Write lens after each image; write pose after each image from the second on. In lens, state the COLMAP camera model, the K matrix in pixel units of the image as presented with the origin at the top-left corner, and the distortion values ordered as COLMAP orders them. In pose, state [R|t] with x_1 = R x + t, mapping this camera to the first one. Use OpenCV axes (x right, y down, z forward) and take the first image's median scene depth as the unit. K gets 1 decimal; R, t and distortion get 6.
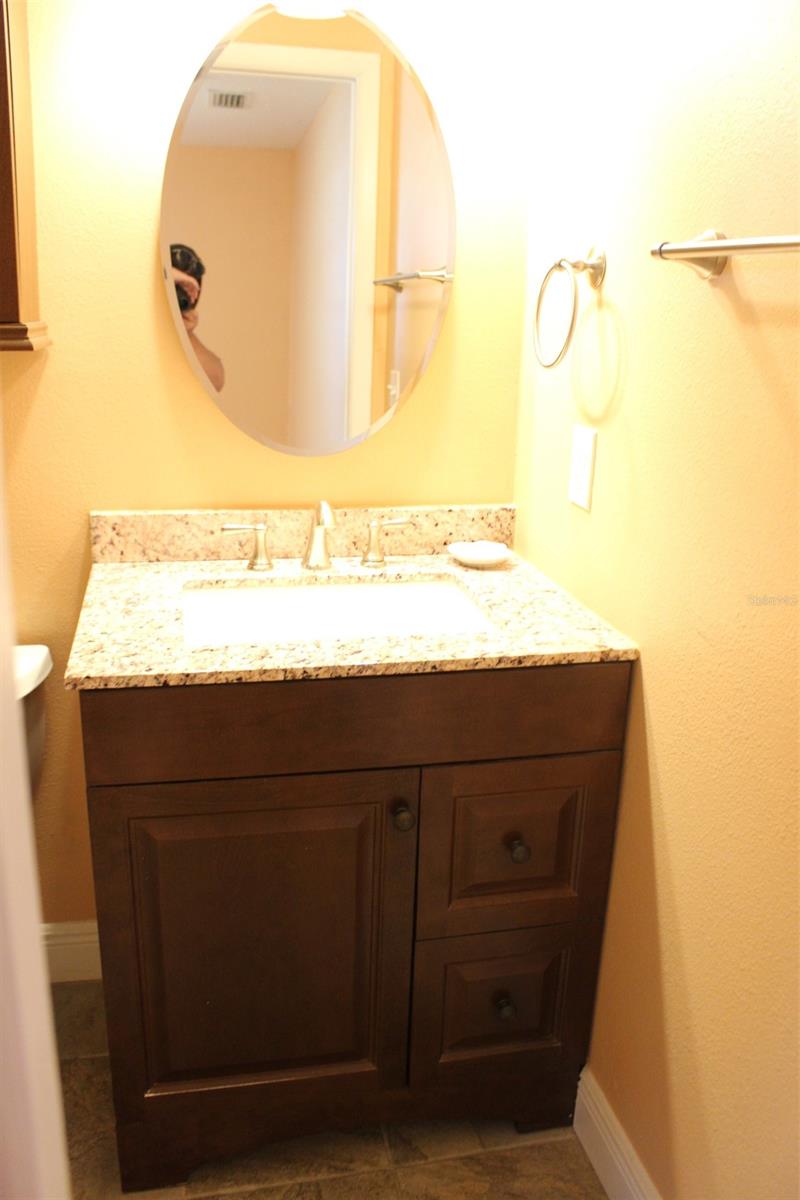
lens RADIAL K [[994.3, 0, 400.0], [0, 994.3, 600.0], [0, 0, 1]] dist [-0.157821, 0.132296]
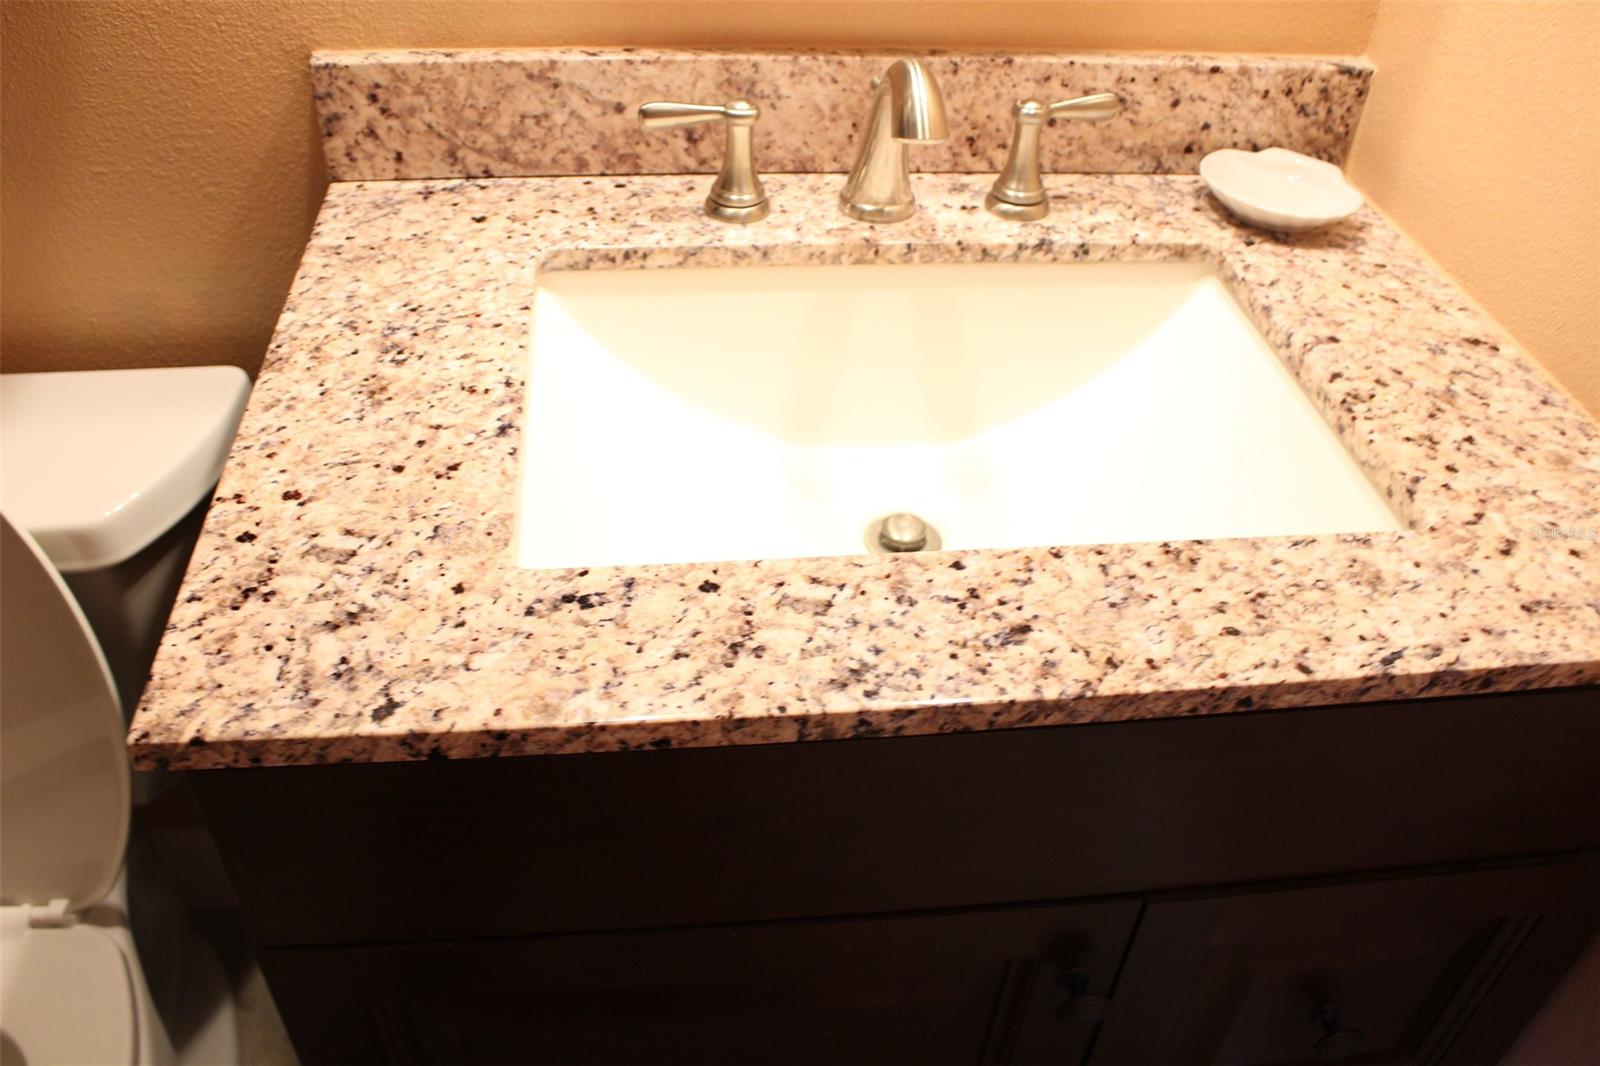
lens RADIAL K [[1325.8, 0, 790.9], [0, 1325.8, 542.7], [0, 0, 1]] dist [-0.157821, 0.132296]
pose [[0.993781, 0.076570, -0.080849, -0.066441], [-0.040756, 0.925794, 0.375824, -0.107706], [0.103626, -0.370192, 0.923157, 0.463716]]
